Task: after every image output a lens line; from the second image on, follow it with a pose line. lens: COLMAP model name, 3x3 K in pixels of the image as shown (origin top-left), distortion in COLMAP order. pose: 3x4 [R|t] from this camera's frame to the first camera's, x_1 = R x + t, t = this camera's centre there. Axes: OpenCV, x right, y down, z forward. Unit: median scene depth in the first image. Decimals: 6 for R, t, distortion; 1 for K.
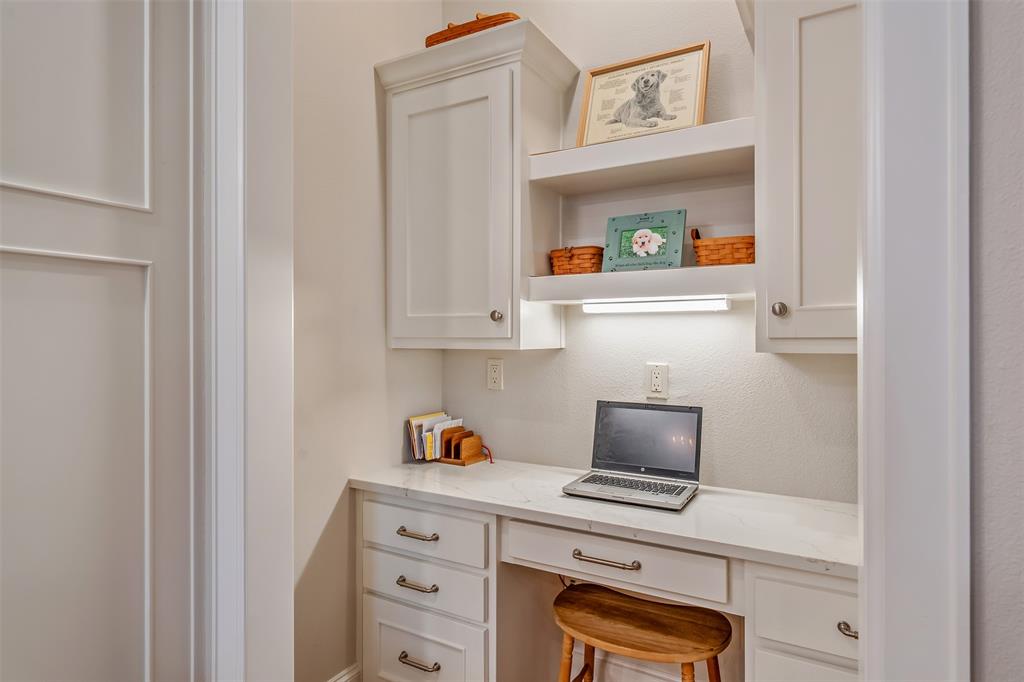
lens RADIAL K [[578.9, 0, 508.5], [0, 578.9, 340.3], [0, 0, 1]] dist [-0.002652, 0.000196]
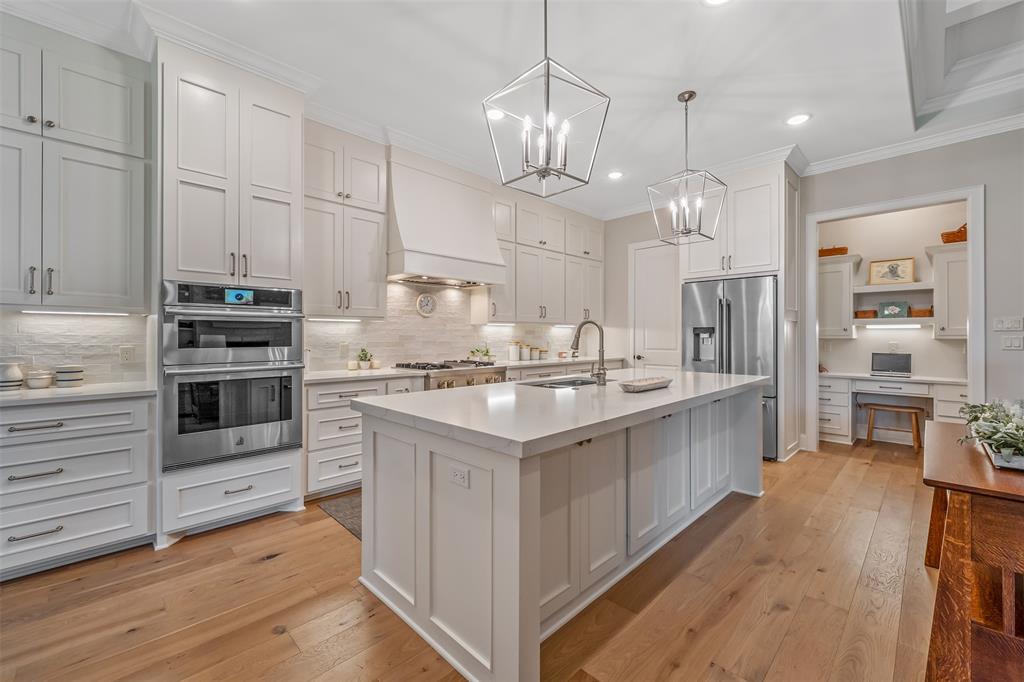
lens RADIAL K [[421.3, 0, 515.7], [0, 421.3, 335.7], [0, 0, 1]] dist [-0.003590, 0.000280]
pose [[0.969670, -0.002003, -0.244411, -1.460767], [0.001805, 0.999998, -0.001033, -0.004114], [0.244413, 0.000561, 0.969671, -2.223830]]
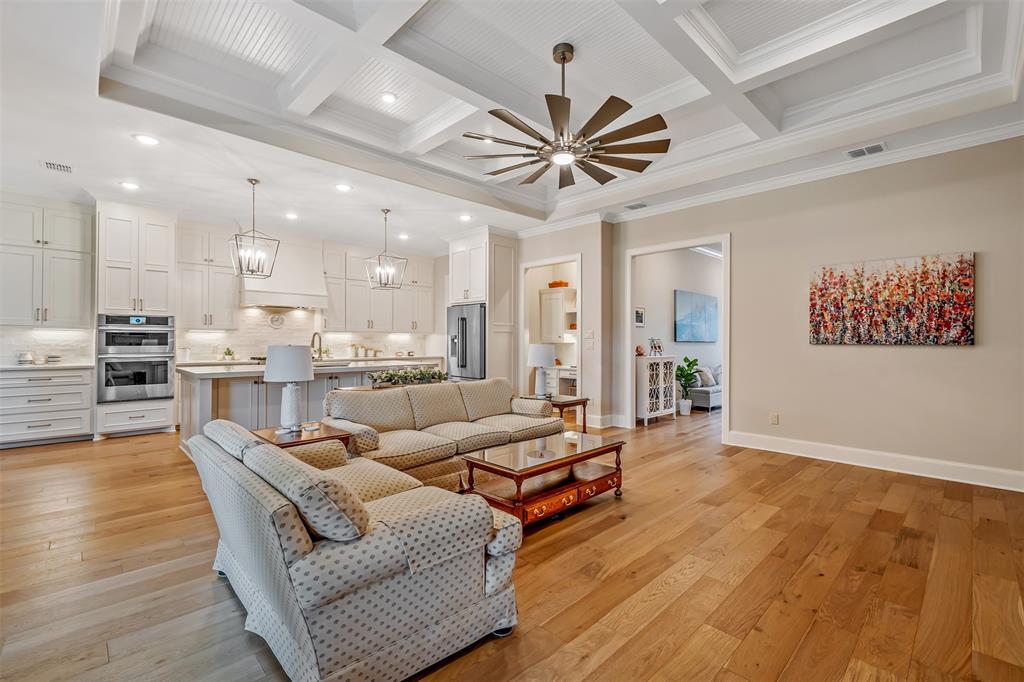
lens RADIAL K [[444.4, 0, 513.5], [0, 444.4, 337.7], [0, 0, 1]] dist [-0.002594, 0.000319]
pose [[0.966300, -0.000826, -0.257416, 0.676856], [-0.001084, 0.999973, -0.007277, -0.002121], [0.257415, 0.007311, 0.966273, -3.411849]]
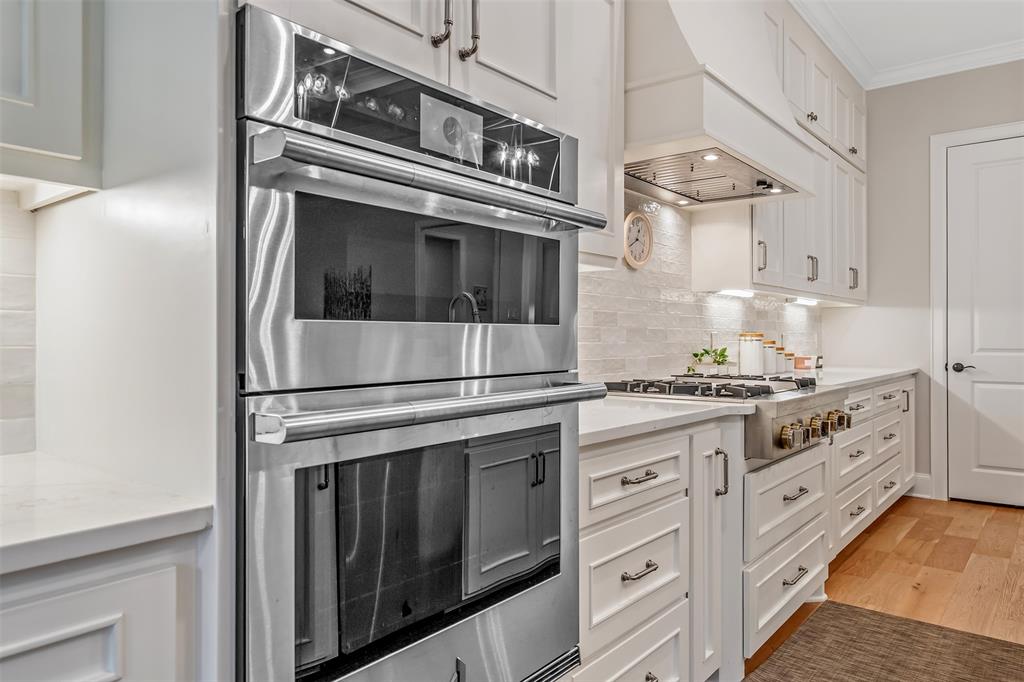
lens RADIAL K [[694.5, 0, 514.2], [0, 694.5, 339.1], [0, 0, 1]] dist [-0.007194, -0.000279]
pose [[0.990379, -0.000192, -0.138379, -2.660888], [0.000441, 0.999998, 0.001767, 0.050279], [0.138378, -0.001811, 0.990378, -1.637371]]
